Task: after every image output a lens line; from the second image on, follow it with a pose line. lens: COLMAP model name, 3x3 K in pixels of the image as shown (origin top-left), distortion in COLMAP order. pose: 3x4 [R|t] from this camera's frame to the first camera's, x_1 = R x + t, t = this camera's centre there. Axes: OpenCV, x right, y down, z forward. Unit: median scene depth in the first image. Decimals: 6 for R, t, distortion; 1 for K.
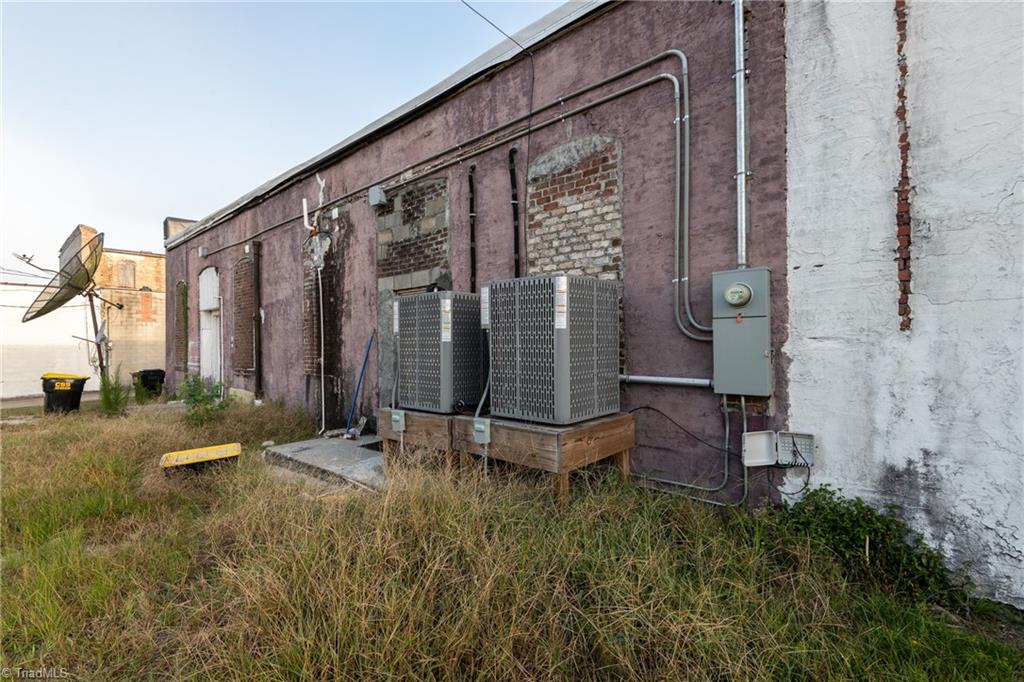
lens RADIAL K [[478.8, 0, 509.8], [0, 478.8, 344.9], [0, 0, 1]] dist [-0.012284, 0.000128]
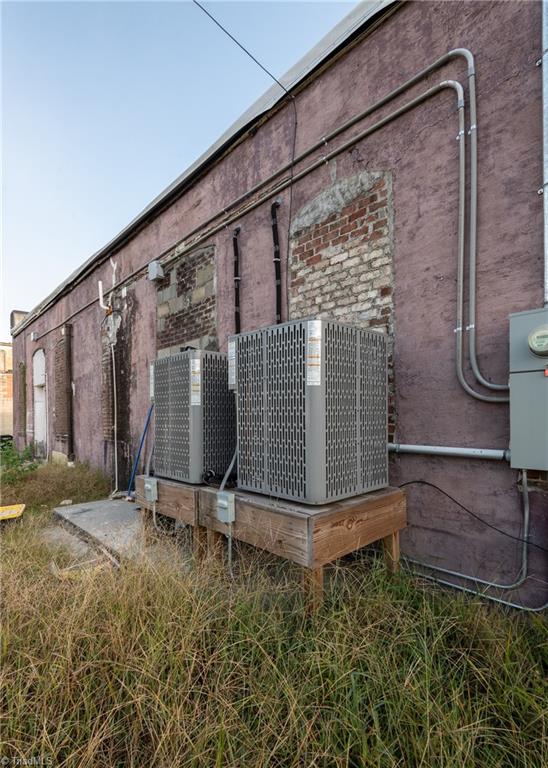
lens RADIAL K [[376.2, 0, 274.8], [0, 376.2, 419.6], [0, 0, 1]] dist [-0.004030, -0.004150]
pose [[0.997217, 0.003441, -0.074479, 0.072695], [-0.003082, 0.999983, 0.004938, 0.016474], [0.074495, -0.004695, 0.997210, 0.298633]]
